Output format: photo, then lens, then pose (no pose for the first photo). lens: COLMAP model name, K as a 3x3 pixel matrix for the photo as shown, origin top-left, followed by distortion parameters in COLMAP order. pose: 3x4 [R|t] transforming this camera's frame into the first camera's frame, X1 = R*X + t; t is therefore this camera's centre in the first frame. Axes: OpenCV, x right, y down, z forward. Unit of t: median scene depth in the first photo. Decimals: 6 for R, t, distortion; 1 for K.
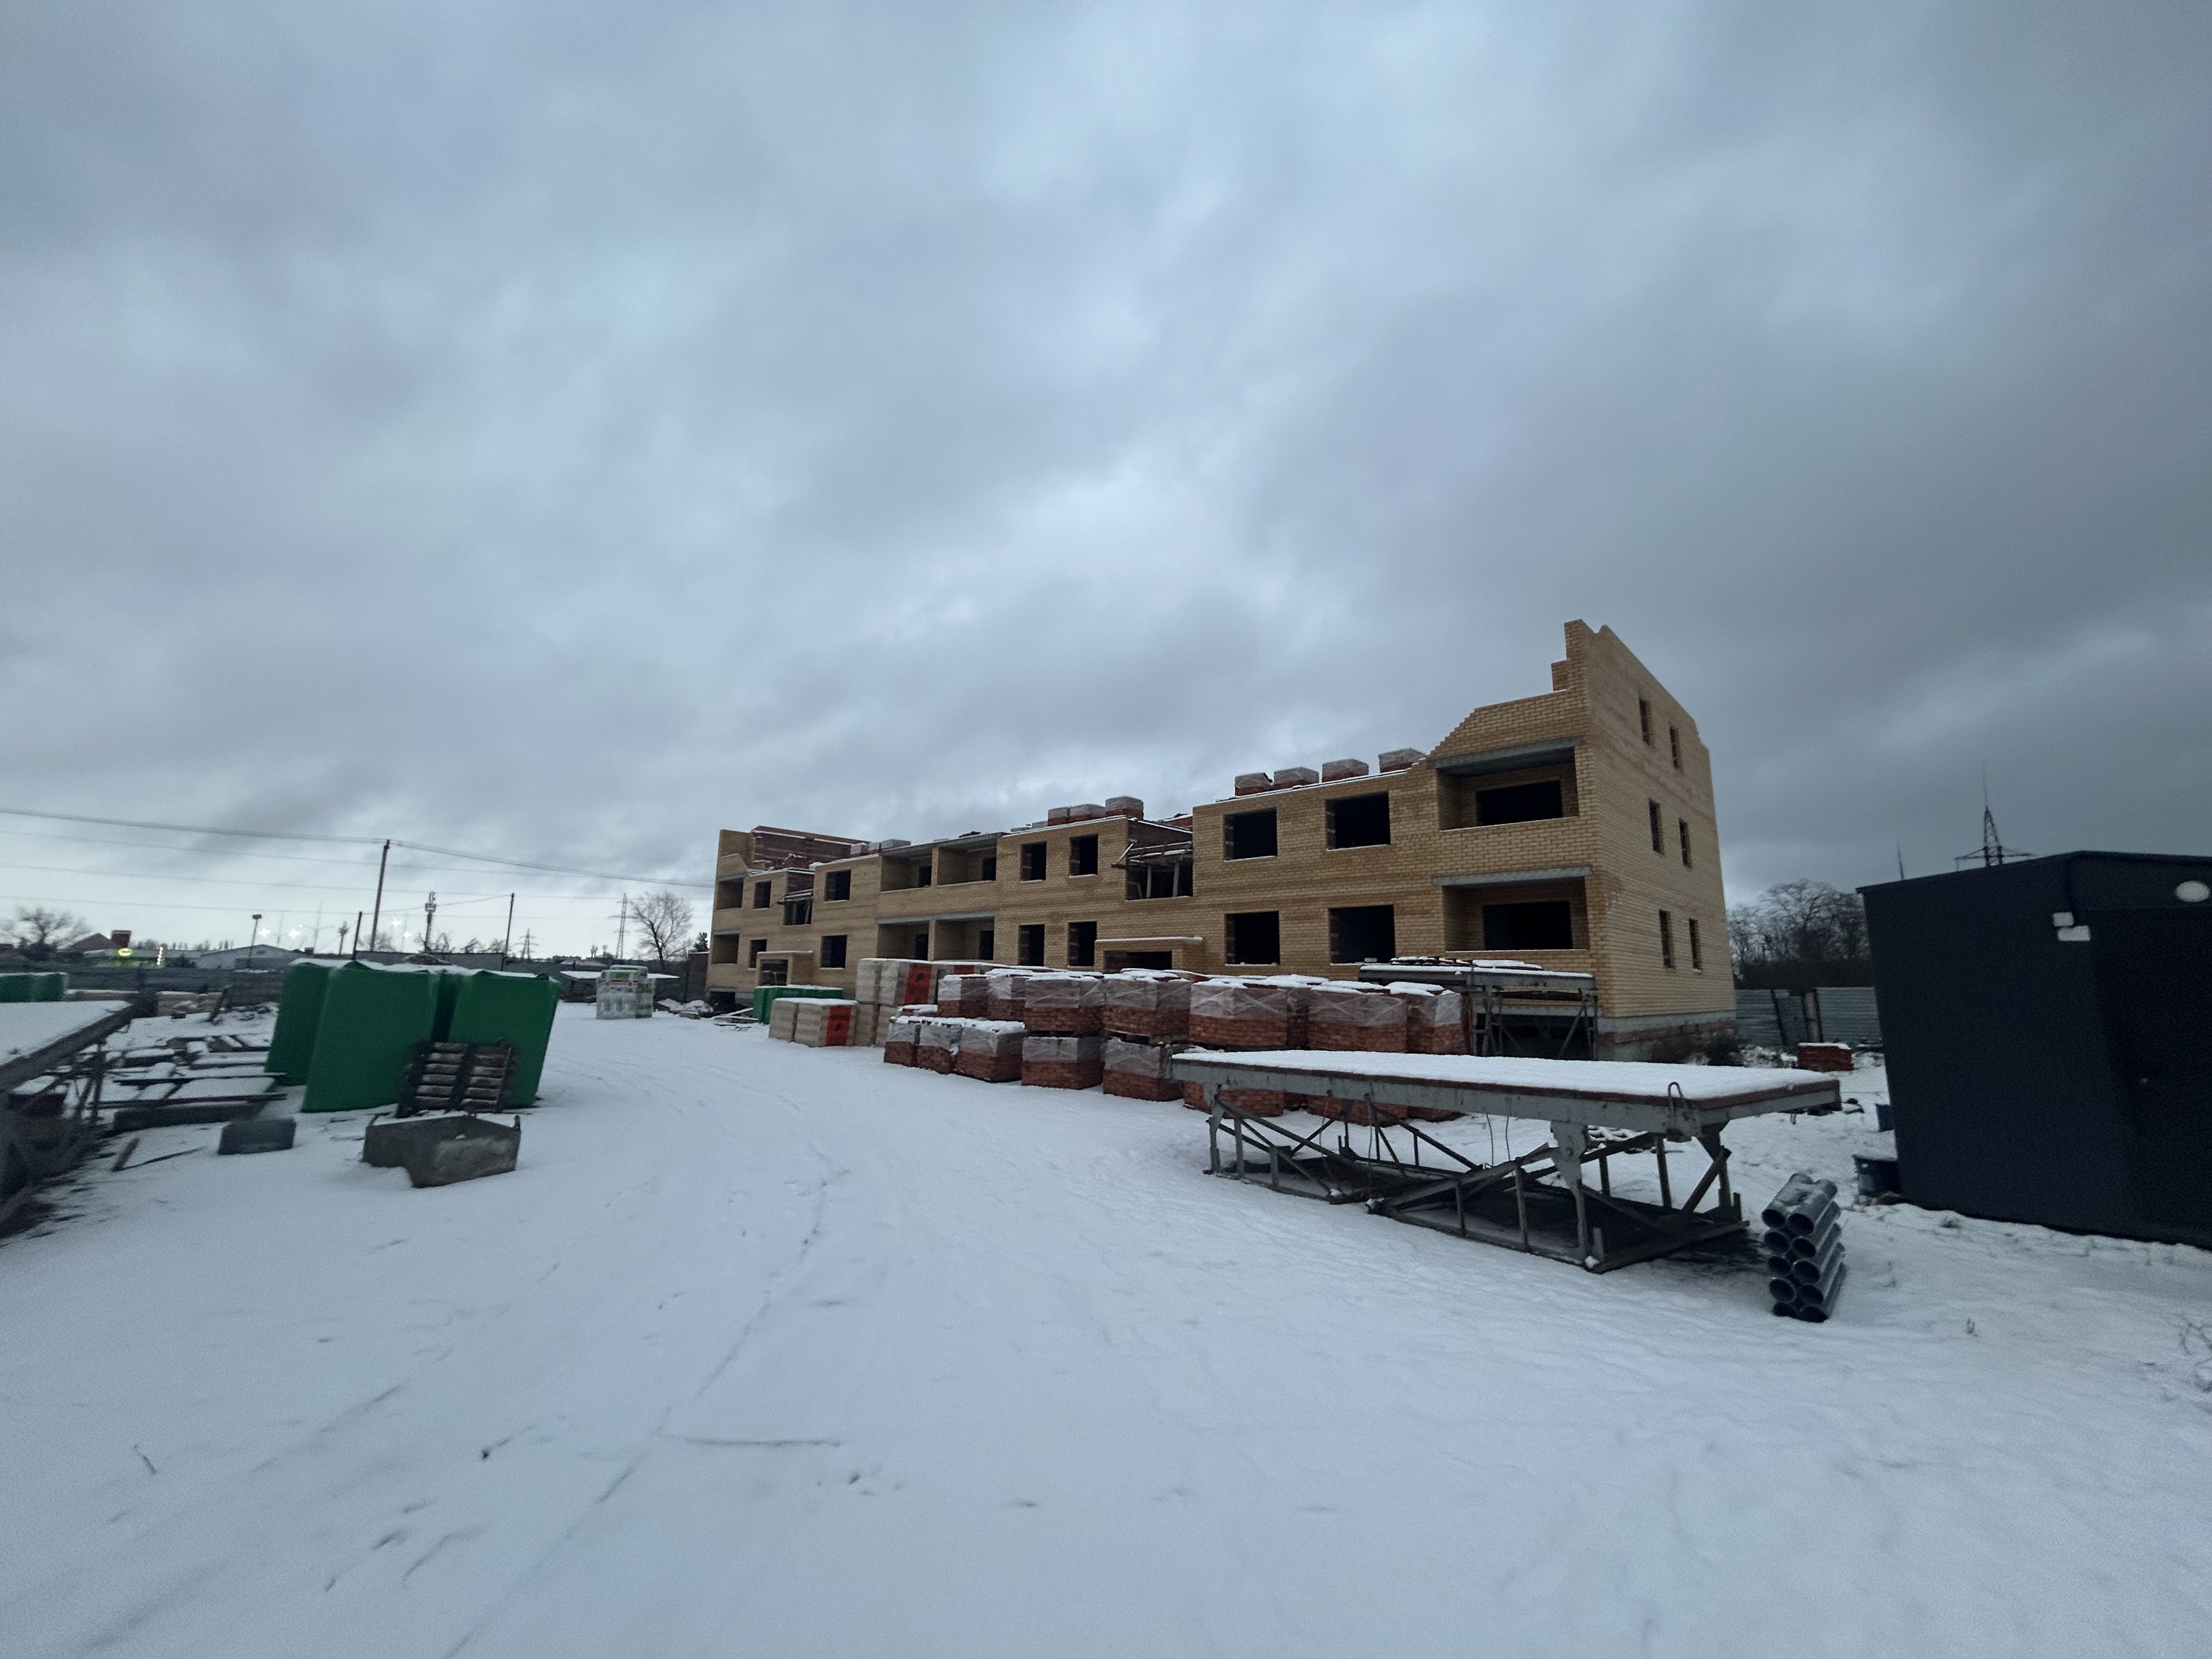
lens RADIAL K [[894.1, 0, 1104.9], [0, 894.1, 840.0], [0, 0, 1]] dist [-0.001701, -0.000372]
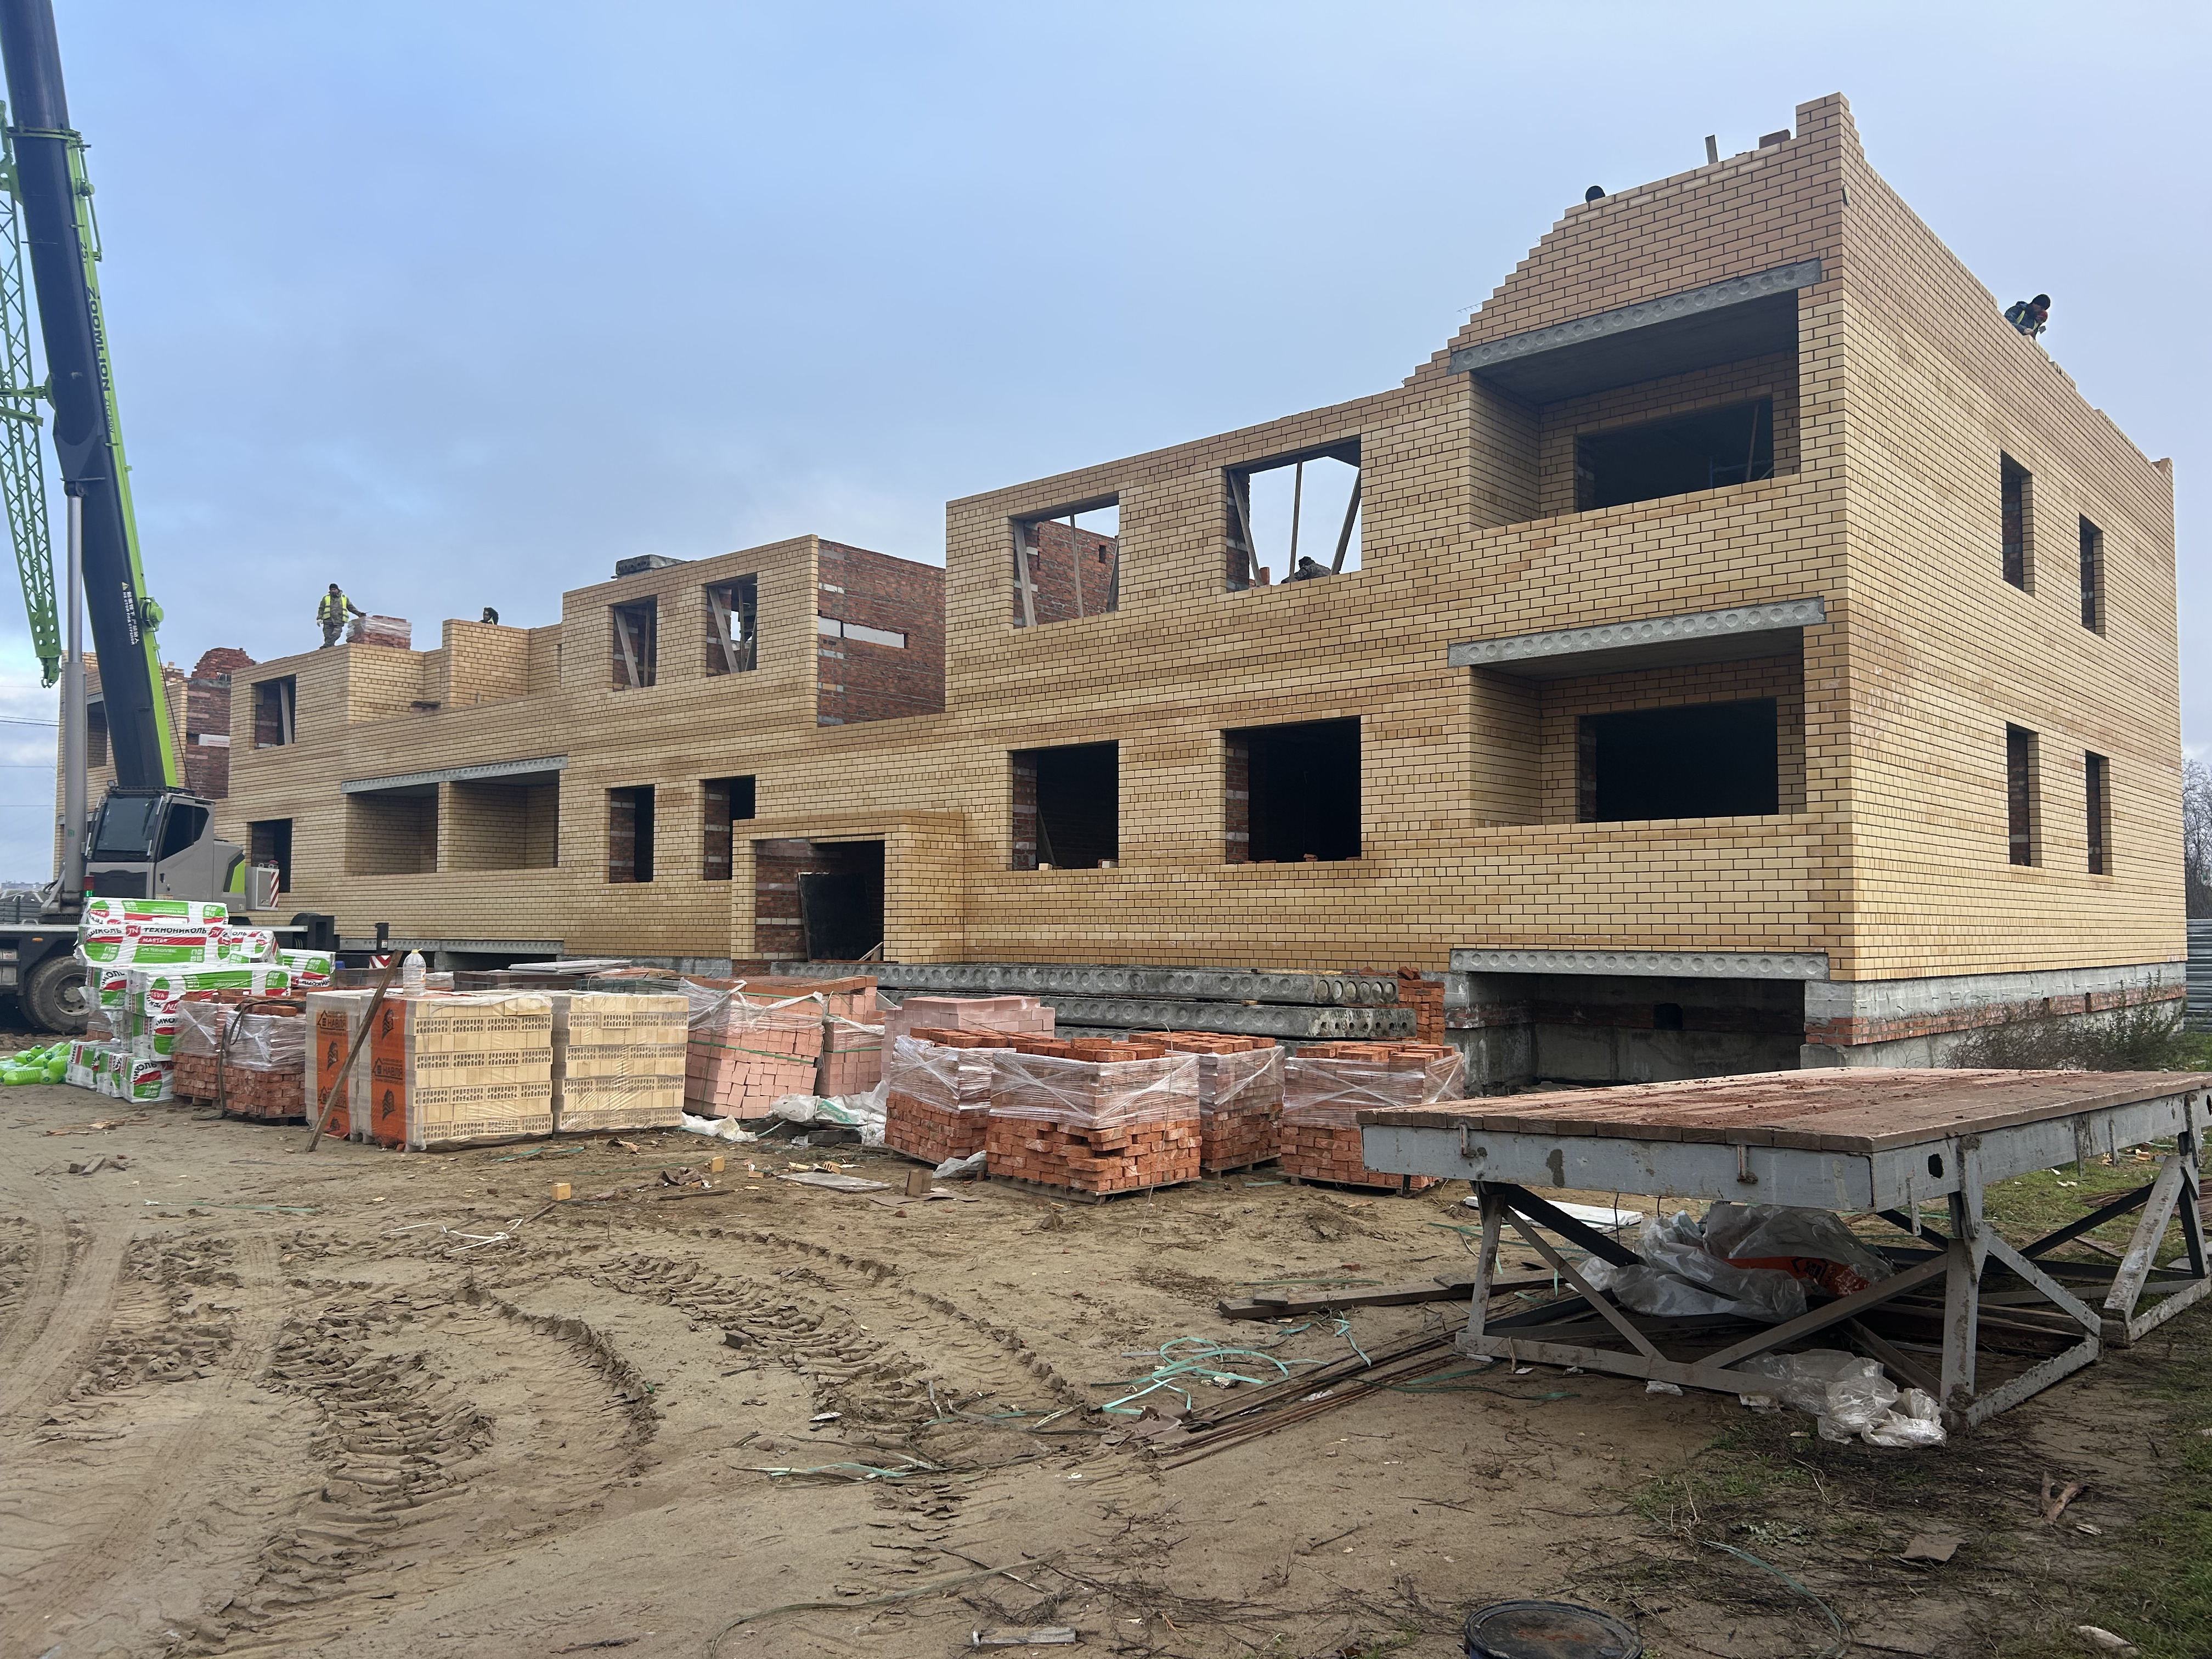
lens RADIAL K [[1656.5, 0, 1105.5], [0, 1656.5, 867.8], [0, 0, 1]] dist [0.091865, -0.159546]
pose [[0.999783, -0.007047, 0.019603, 0.174910], [0.004574, 0.992344, 0.123421, 0.043019], [-0.020322, -0.123304, 0.992161, 0.215055]]
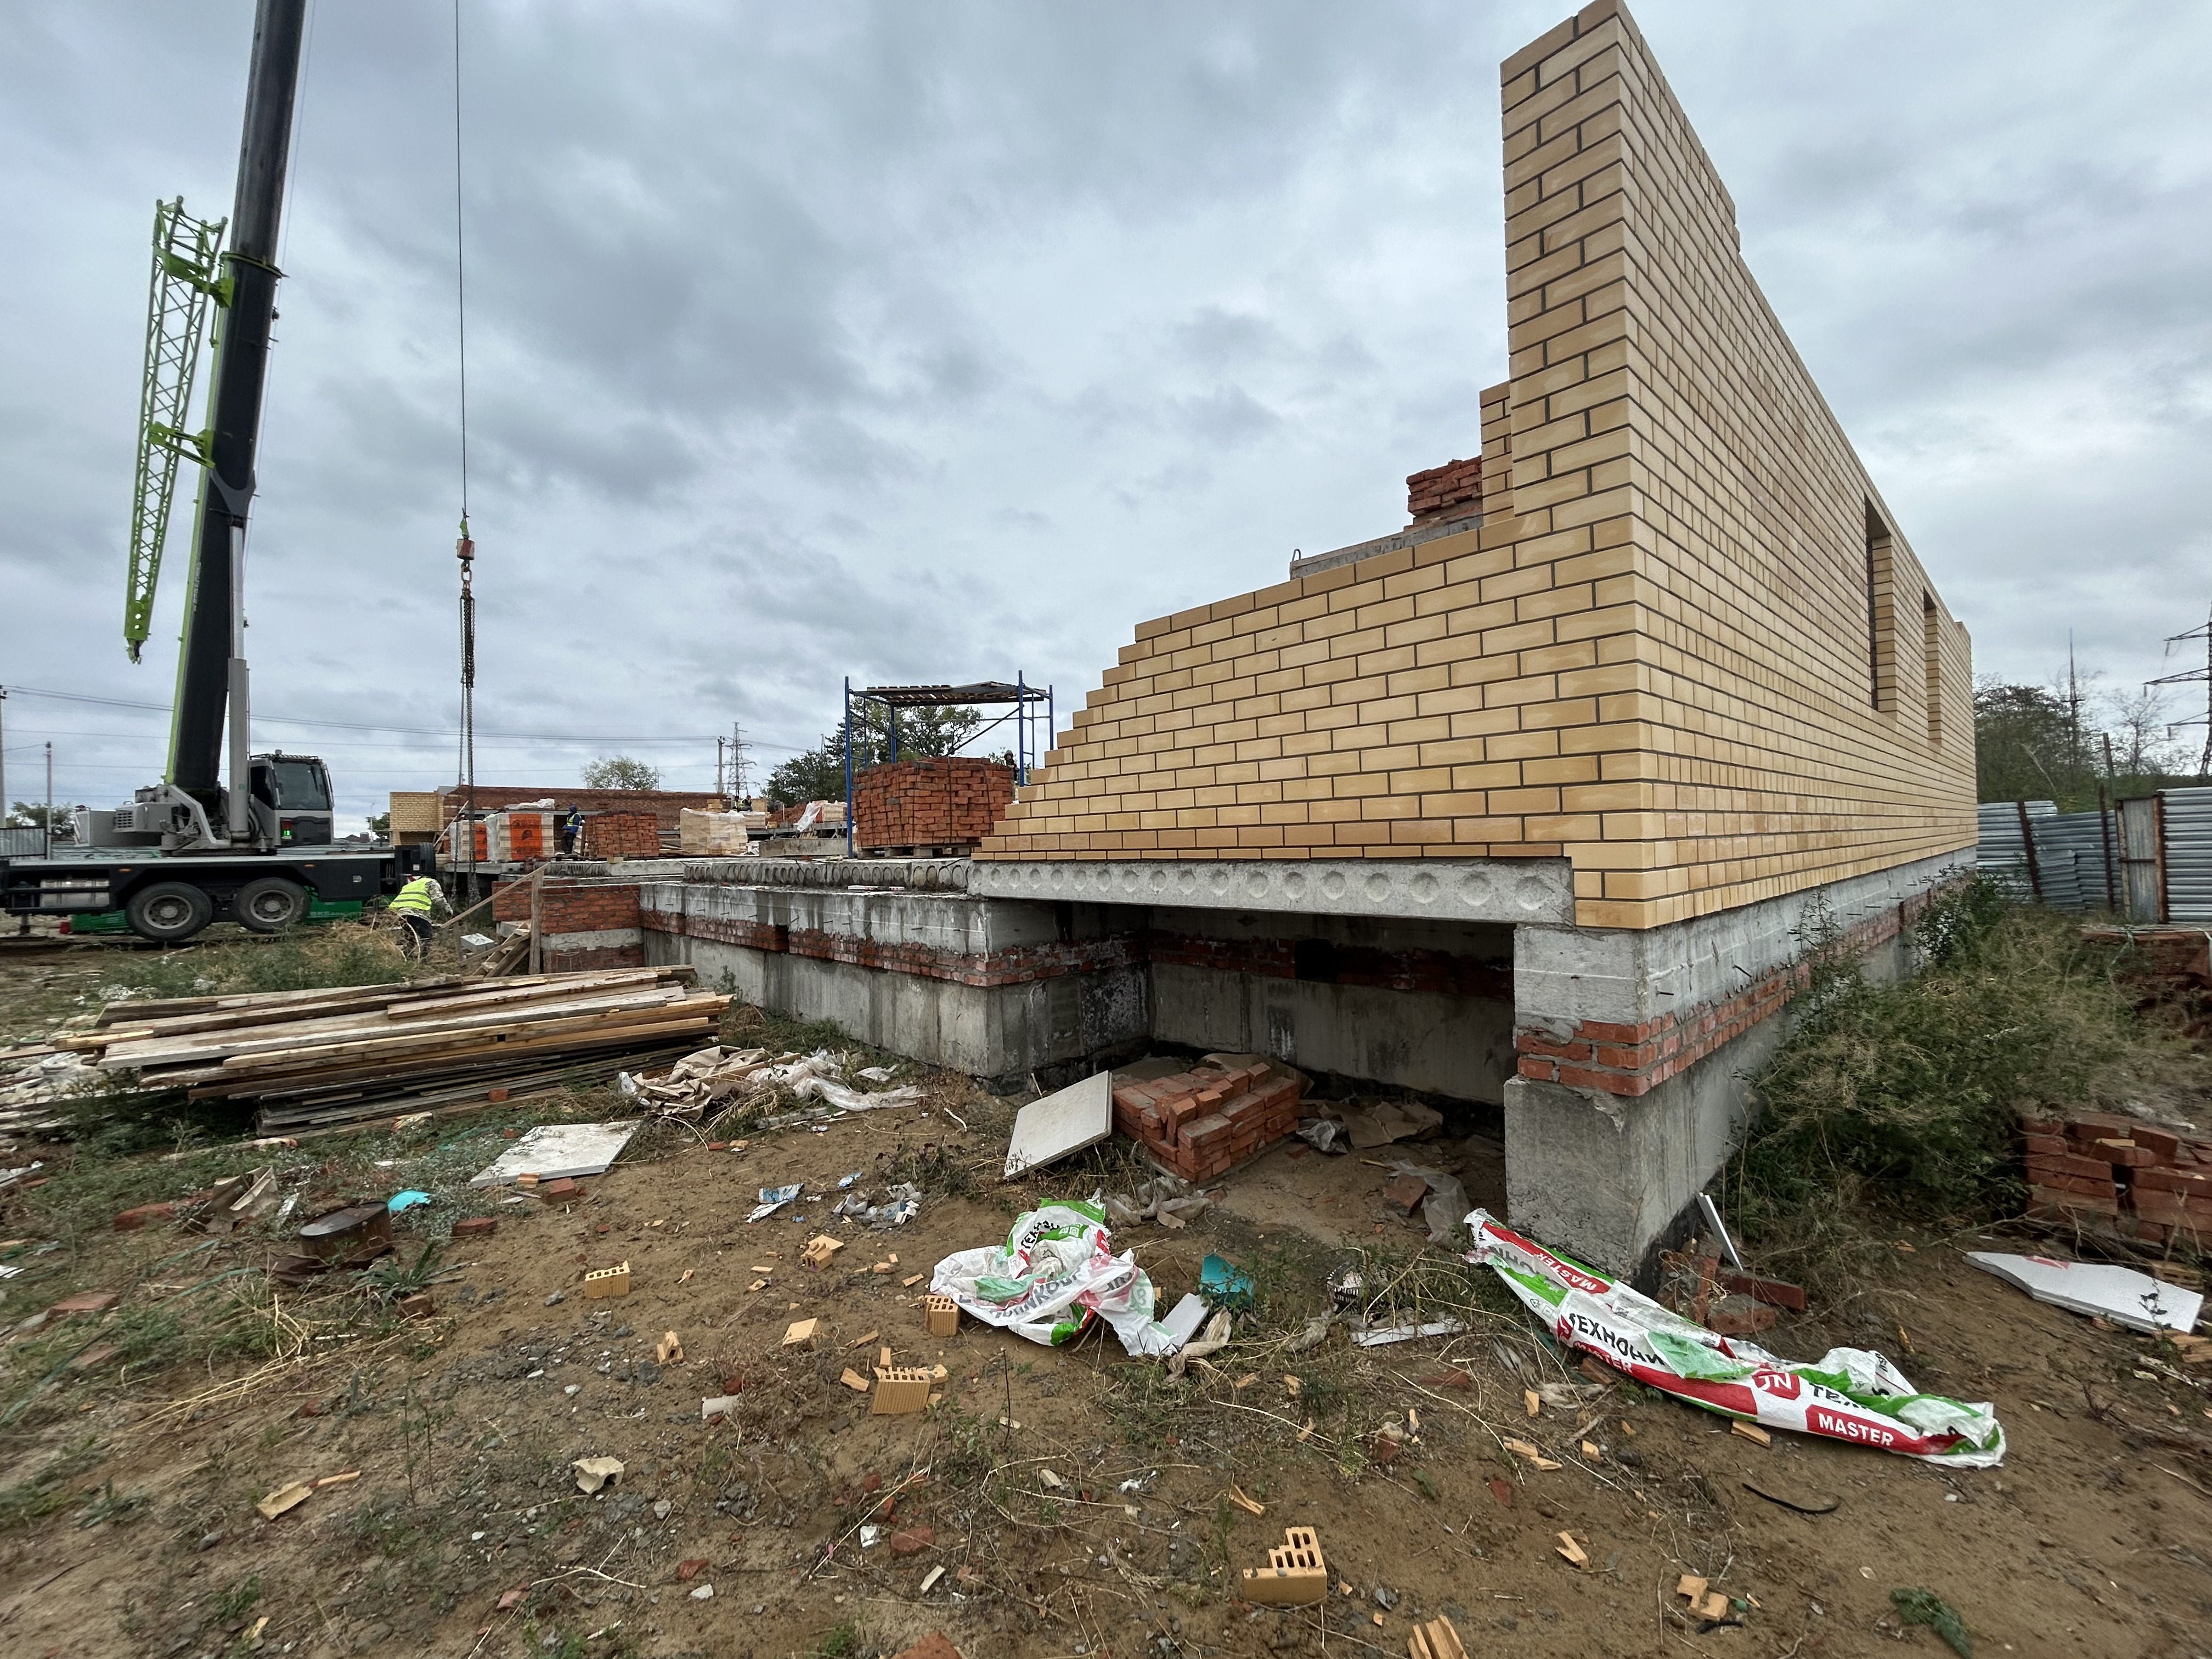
lens RADIAL K [[862.2, 0, 1107.5], [0, 862.2, 846.7], [0, 0, 1]] dist [-0.000836, -0.000030]
pose [[0.995267, -0.034055, -0.091018, 0.385936], [0.048457, 0.985756, 0.161049, 0.122227], [0.084237, -0.164698, 0.982740, 0.665123]]
